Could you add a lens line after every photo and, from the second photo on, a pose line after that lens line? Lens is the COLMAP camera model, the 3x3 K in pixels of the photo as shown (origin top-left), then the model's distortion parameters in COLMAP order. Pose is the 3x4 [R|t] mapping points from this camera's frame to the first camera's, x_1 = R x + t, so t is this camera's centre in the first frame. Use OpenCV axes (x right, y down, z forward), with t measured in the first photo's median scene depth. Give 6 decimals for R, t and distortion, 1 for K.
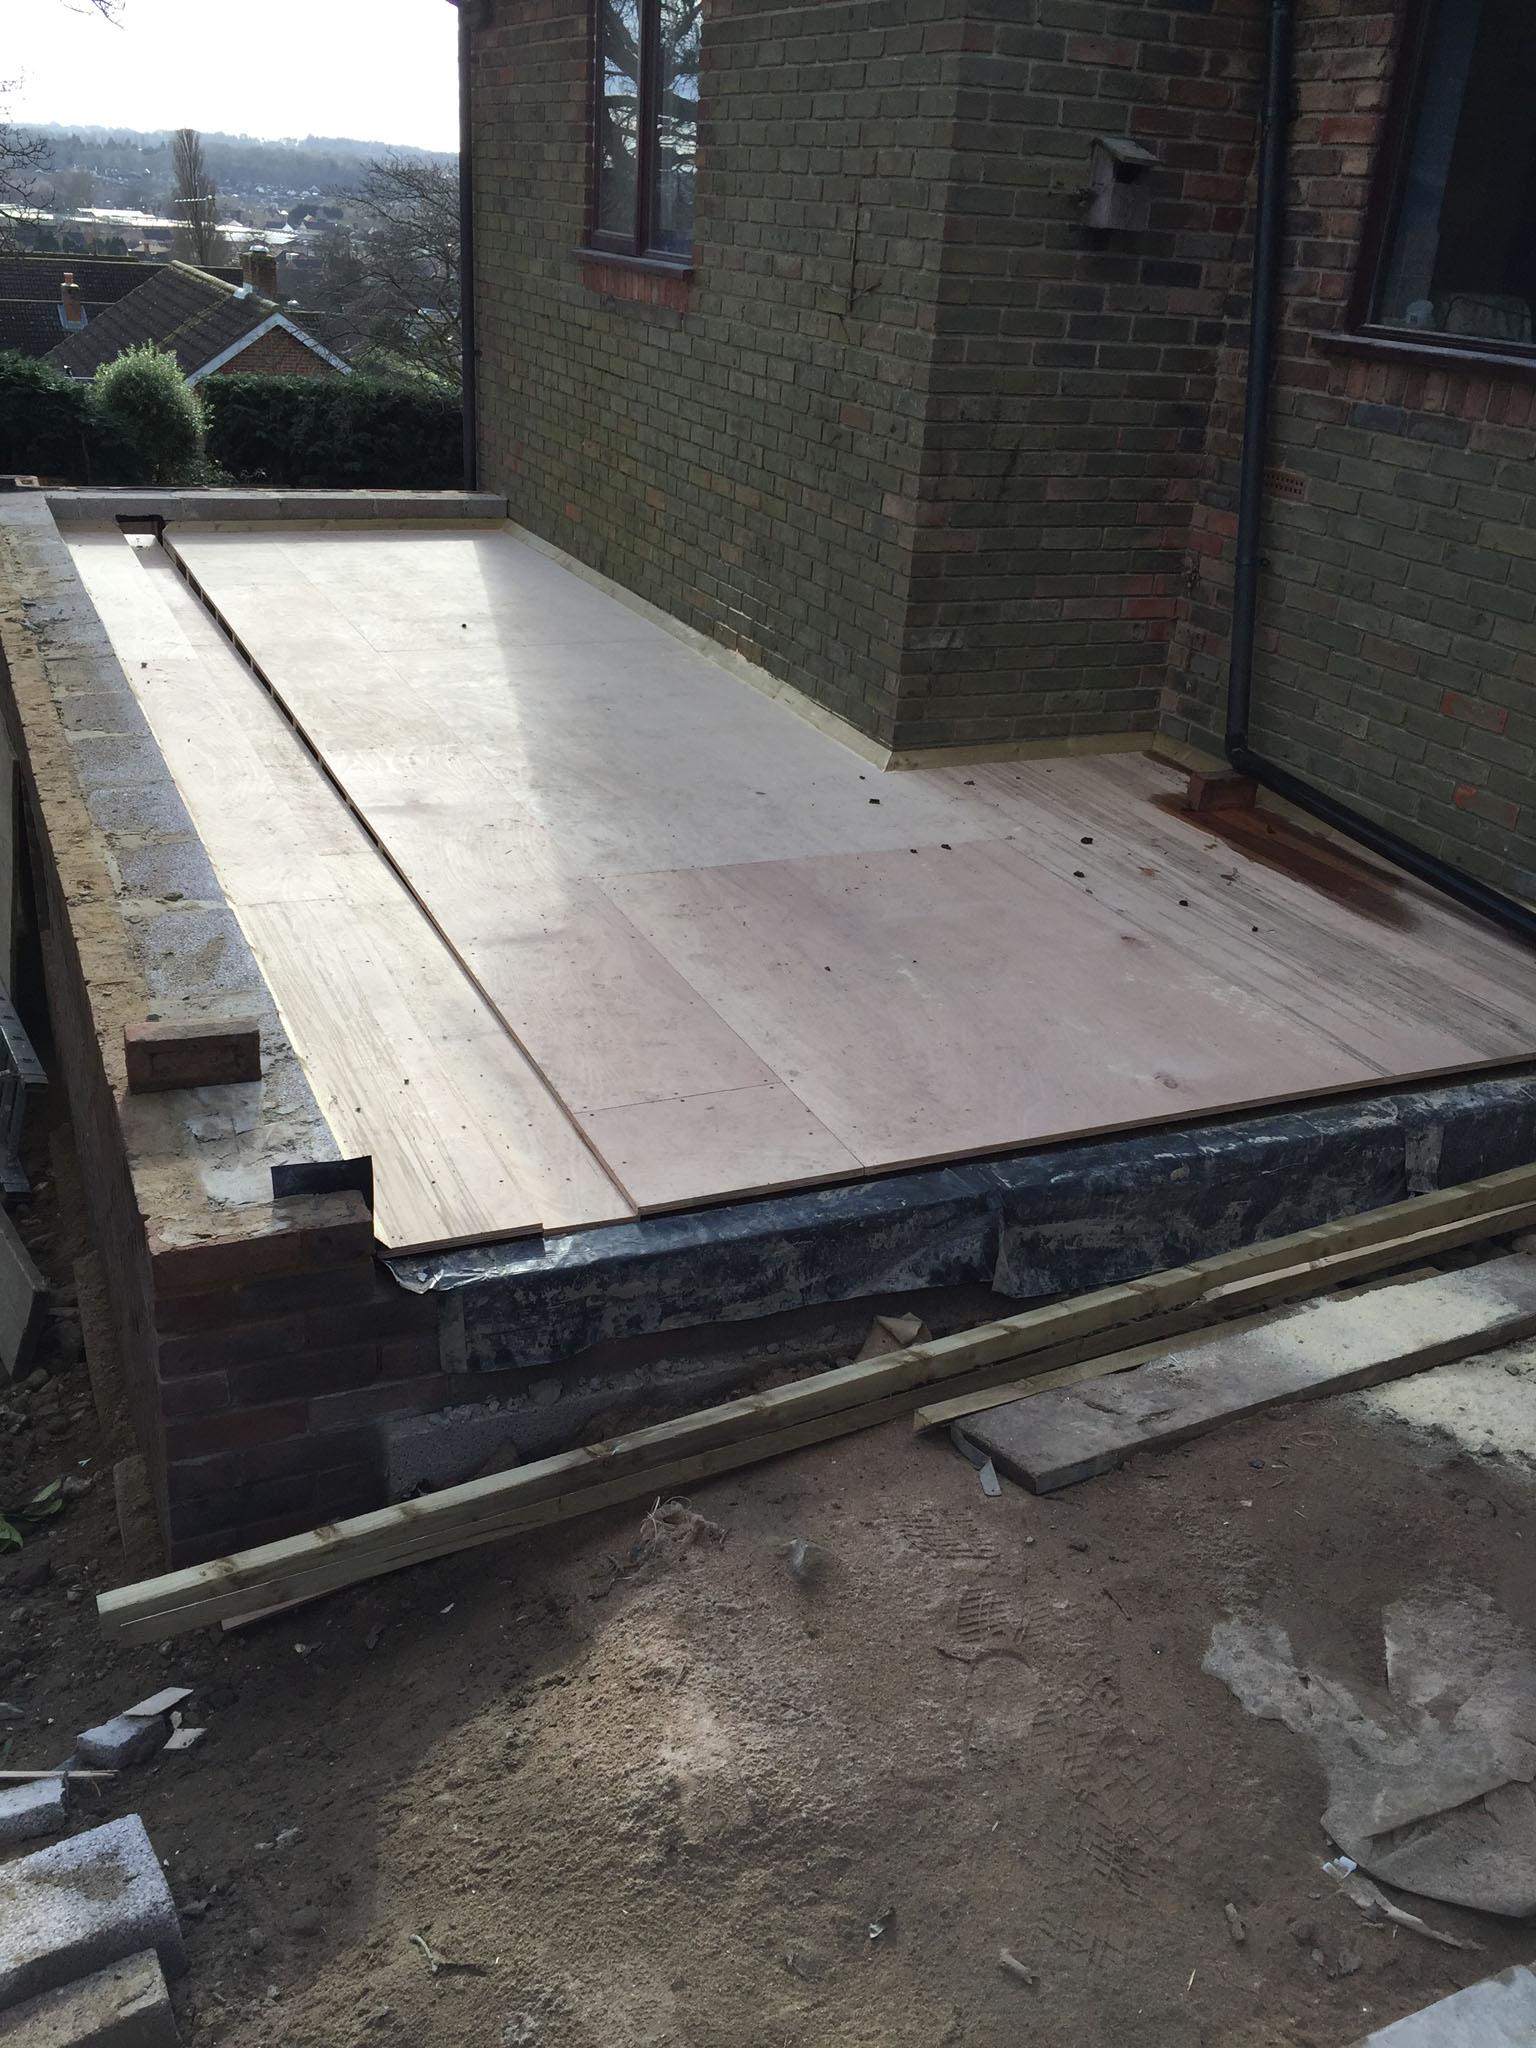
lens RADIAL K [[1758.5, 0, 766.4], [0, 1758.5, 1020.8], [0, 0, 1]] dist [0.055880, -0.064125]
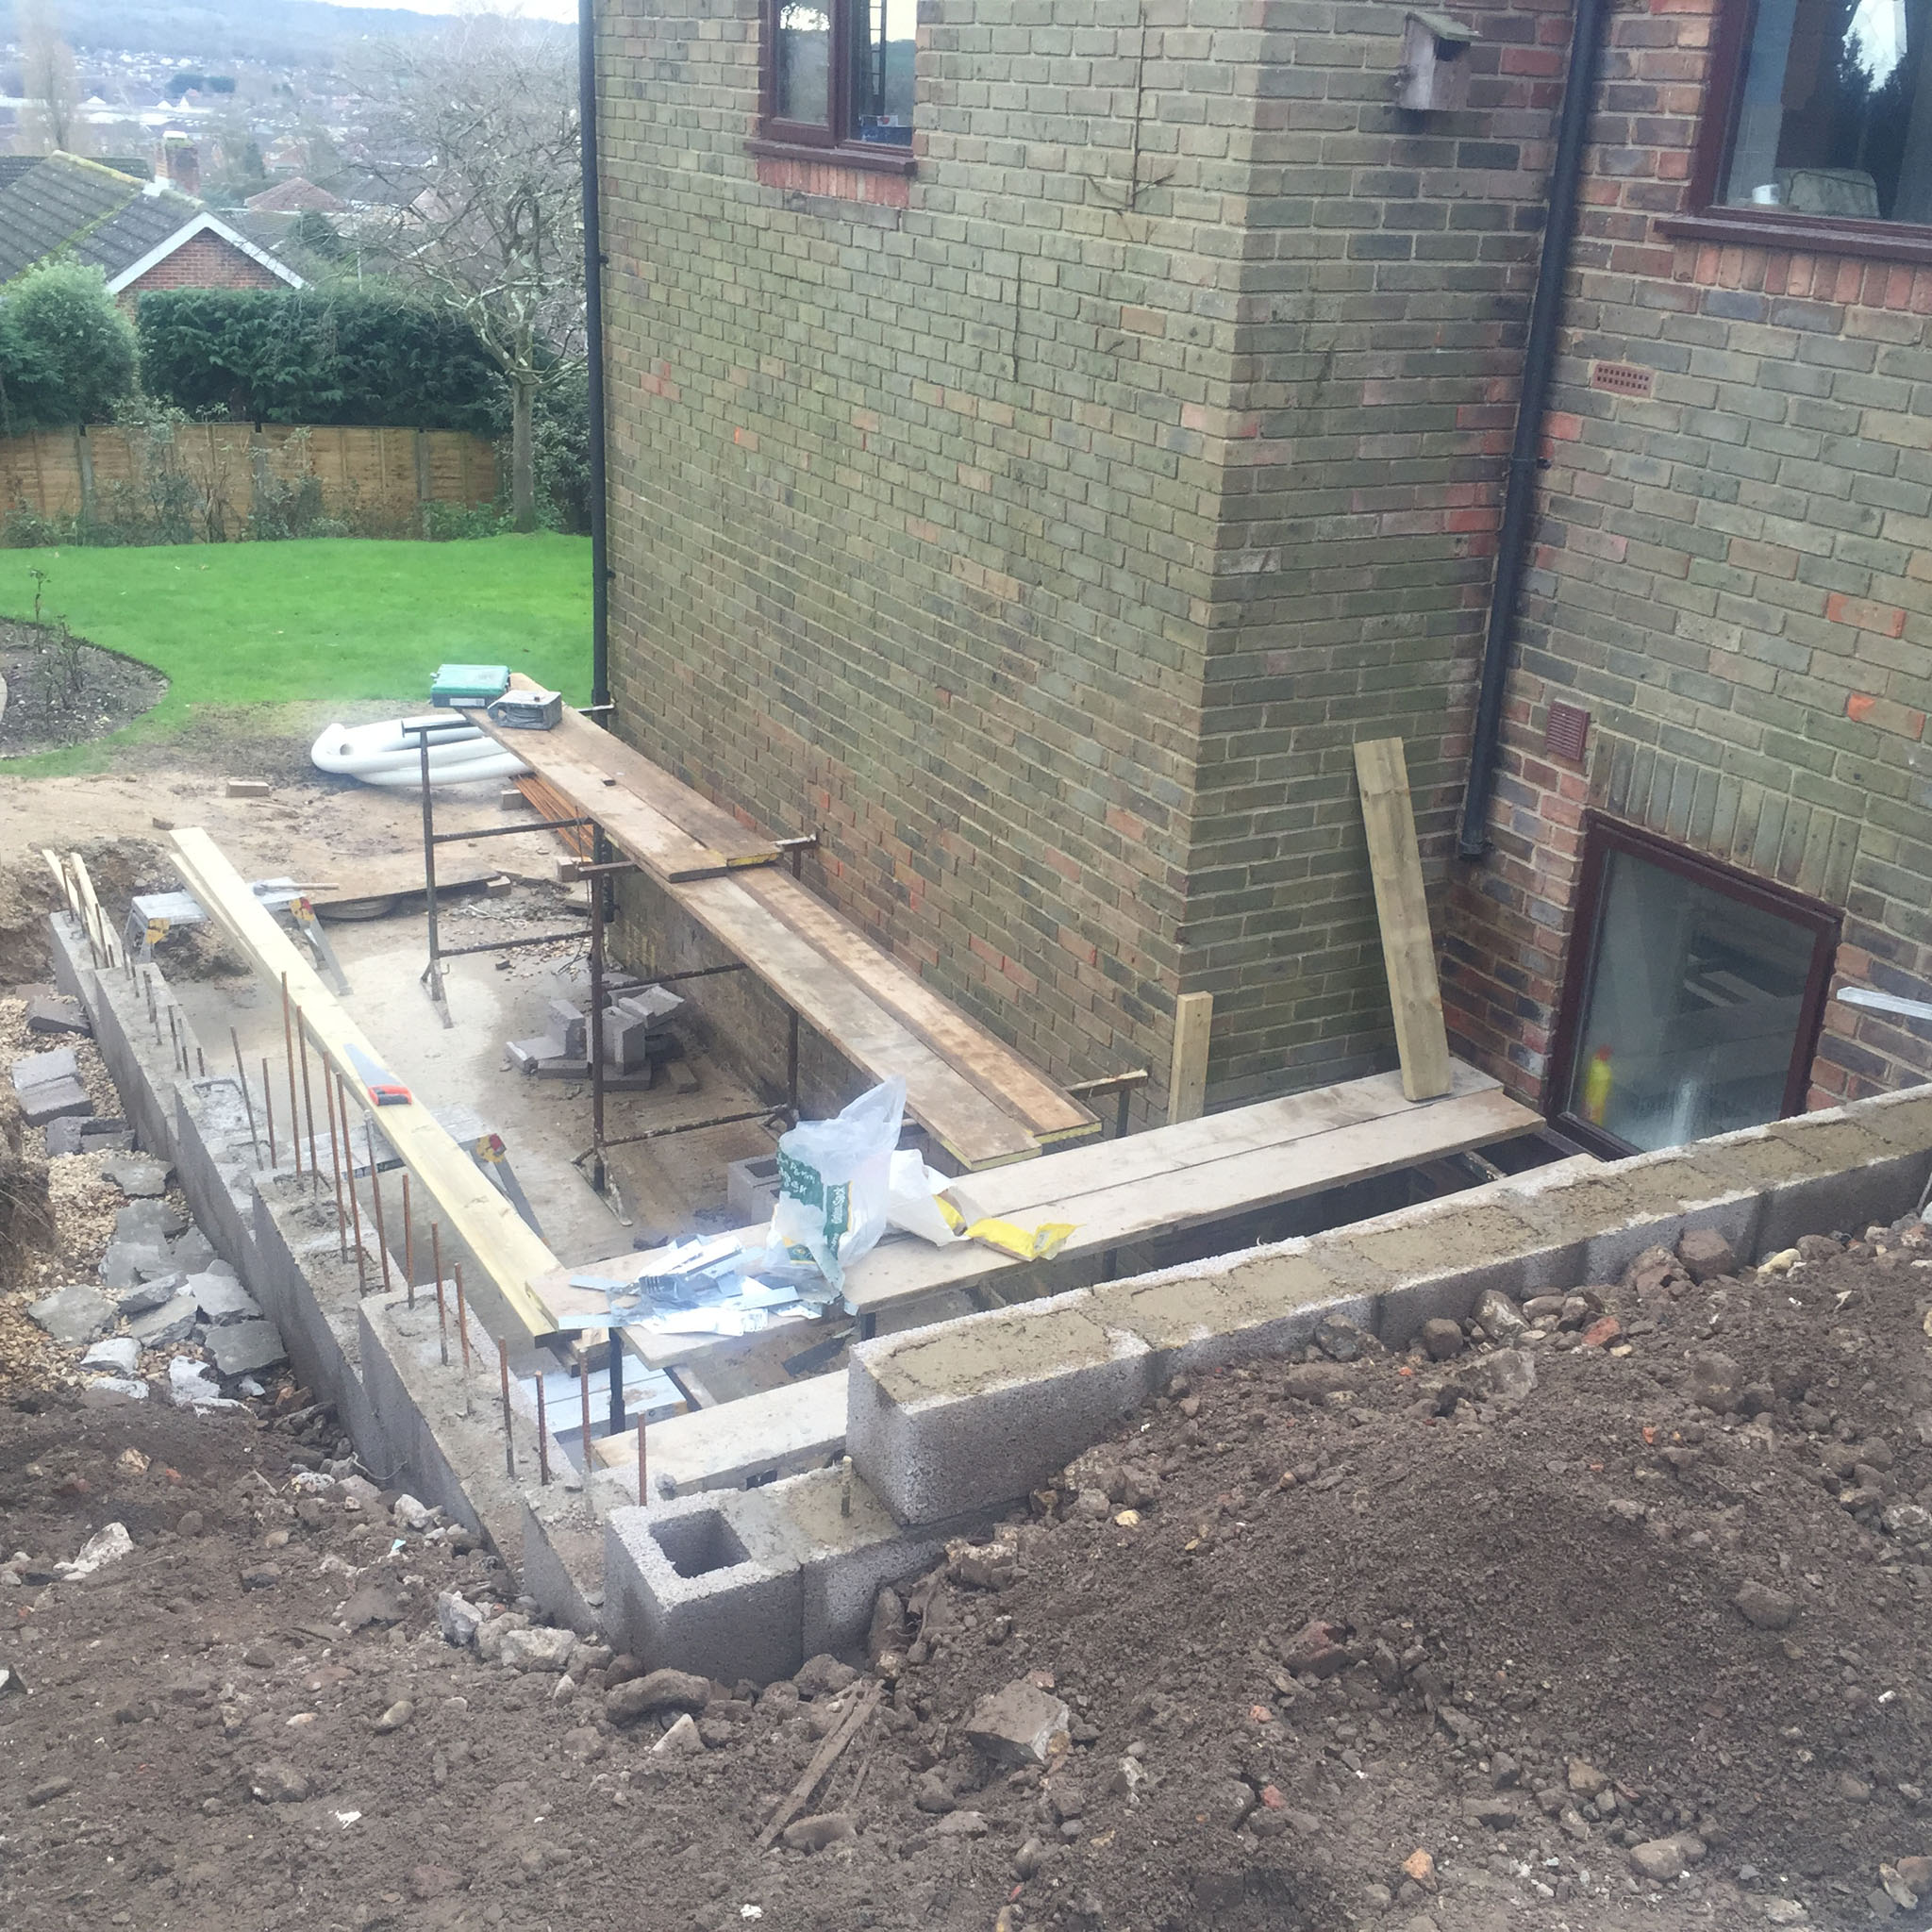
lens RADIAL K [[2195.1, 0, 965.2], [0, 2195.1, 961.9], [0, 0, 1]] dist [0.040039, 0.000000]
pose [[0.996038, -0.050382, 0.073282, -0.142385], [0.053634, 0.997630, -0.043101, 0.026423], [-0.070936, 0.046861, 0.996379, -0.092625]]
